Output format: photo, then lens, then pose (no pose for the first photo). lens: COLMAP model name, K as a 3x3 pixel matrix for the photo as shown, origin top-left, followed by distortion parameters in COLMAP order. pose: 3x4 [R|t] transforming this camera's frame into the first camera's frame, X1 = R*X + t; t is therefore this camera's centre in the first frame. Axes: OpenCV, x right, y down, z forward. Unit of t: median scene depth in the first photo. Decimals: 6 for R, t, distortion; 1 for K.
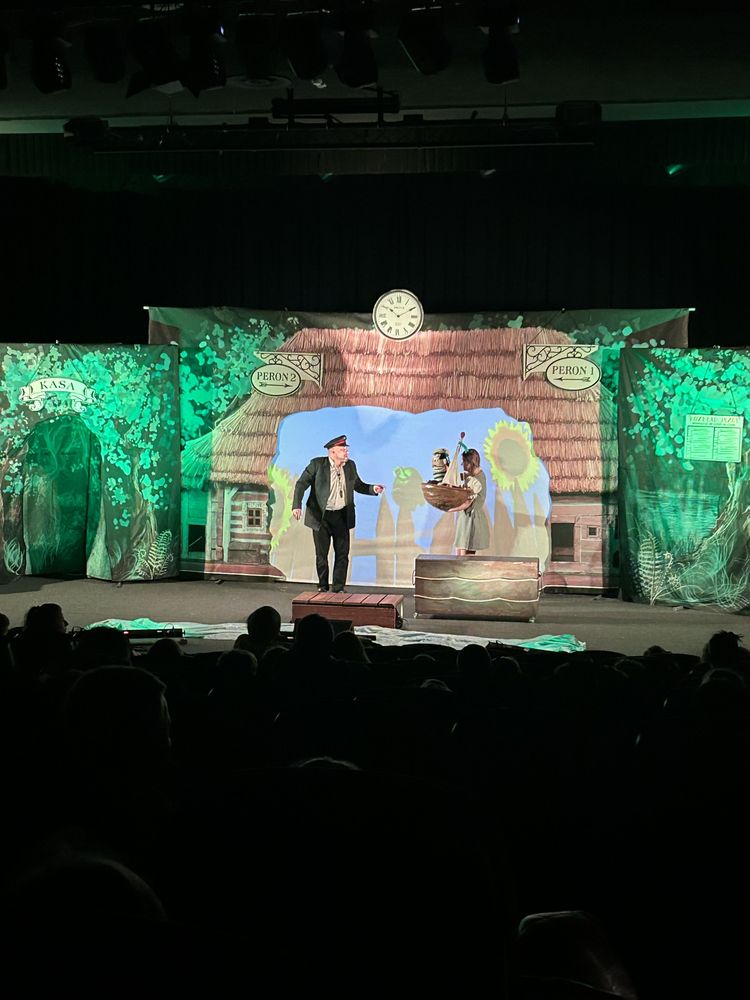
lens RADIAL K [[1691.4, 0, 375.0], [0, 1691.4, 500.0], [0, 0, 1]] dist [-0.005423, -0.055330]
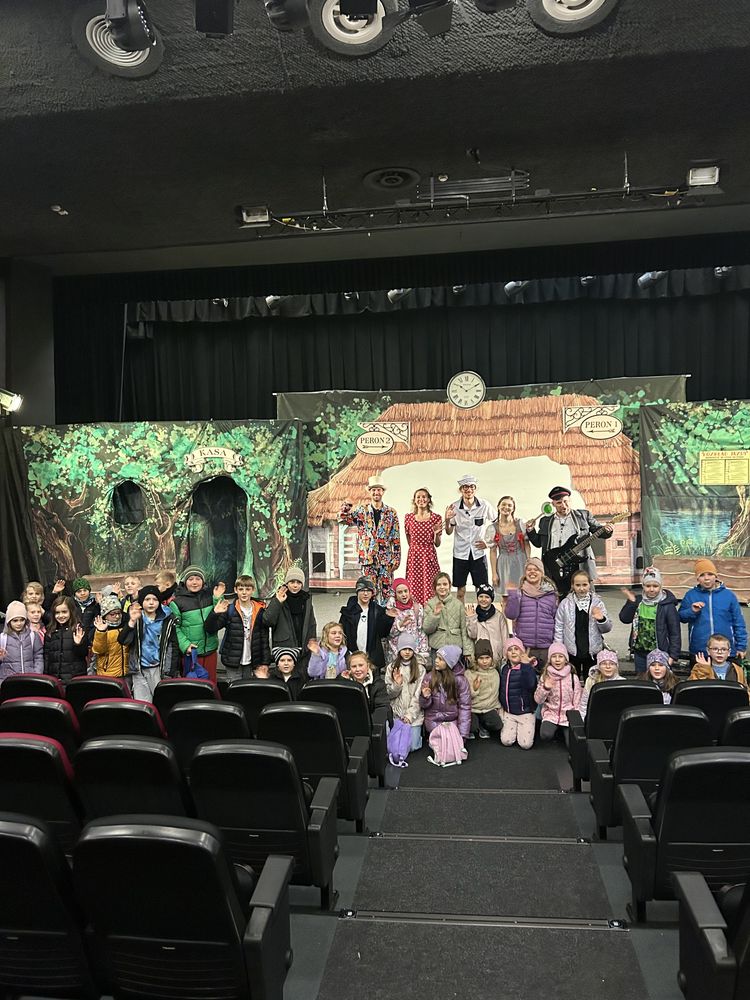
lens RADIAL K [[752.4, 0, 375.0], [0, 752.4, 500.0], [0, 0, 1]] dist [0.003186, -0.000977]
pose [[0.995260, -0.046853, 0.085223, -0.114418], [0.049826, 0.998210, -0.033090, -0.005496], [-0.083520, 0.037179, 0.995812, 0.410066]]
